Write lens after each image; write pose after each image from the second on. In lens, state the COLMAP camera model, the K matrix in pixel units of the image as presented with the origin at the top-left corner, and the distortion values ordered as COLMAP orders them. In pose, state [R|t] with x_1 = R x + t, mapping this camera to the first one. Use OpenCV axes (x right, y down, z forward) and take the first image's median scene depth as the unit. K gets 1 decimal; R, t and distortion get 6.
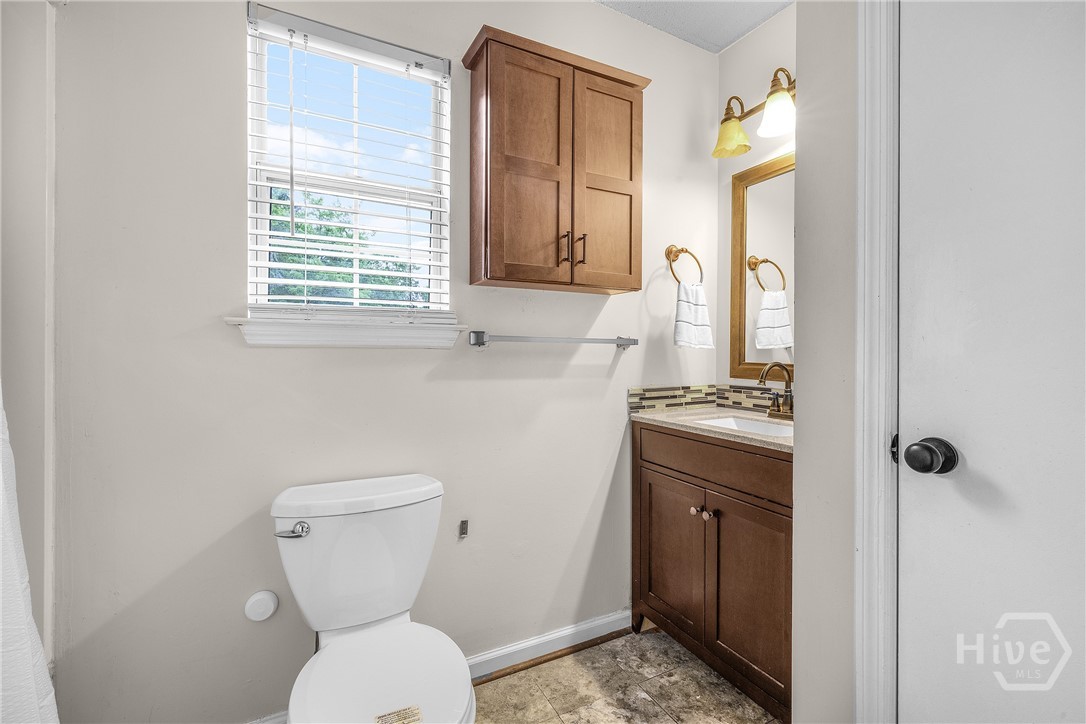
lens RADIAL K [[466.0, 0, 546.4], [0, 466.0, 360.8], [0, 0, 1]] dist [0.007530, -0.001129]
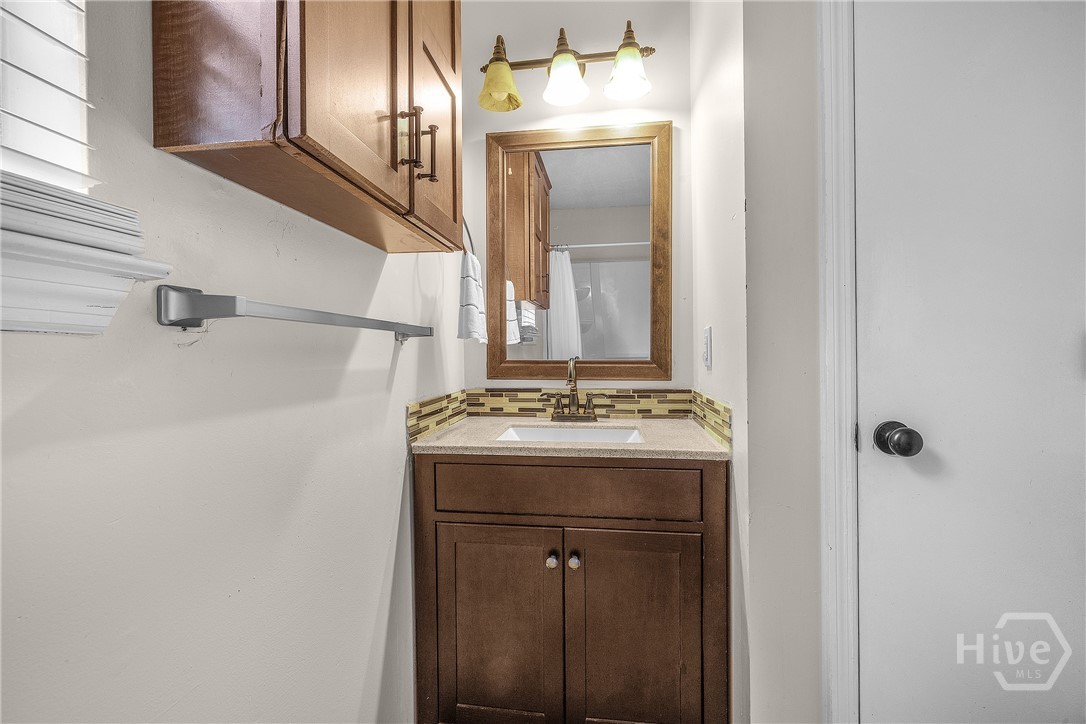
lens RADIAL K [[466.0, 0, 550.5], [0, 466.0, 357.1], [0, 0, 1]] dist [0.007530, -0.001129]
pose [[0.572380, -0.017159, 0.819809, -0.250106], [0.024437, 0.999694, 0.003862, -0.003699], [-0.819624, 0.017824, 0.572624, 0.509480]]
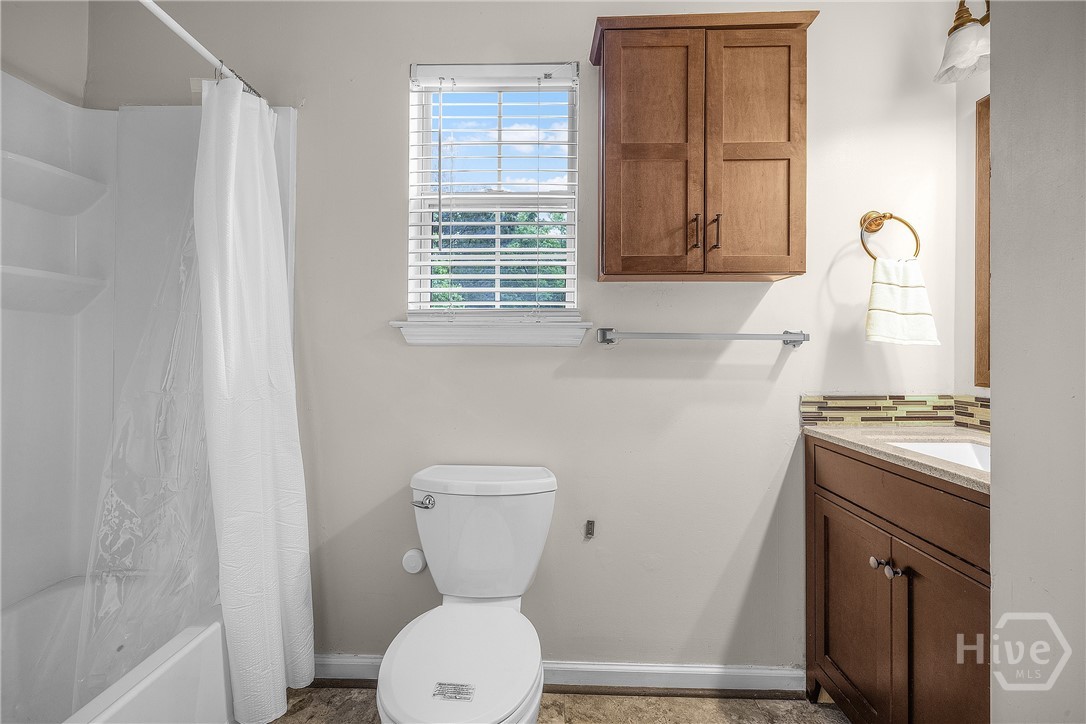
lens RADIAL K [[466.0, 0, 545.2], [0, 466.0, 351.6], [0, 0, 1]] dist [0.007530, -0.001129]
pose [[0.878057, 0.001517, -0.478553, 0.187487], [-0.009859, 0.999840, -0.014920, 0.000921], [0.478454, 0.017819, 0.877932, 0.073910]]
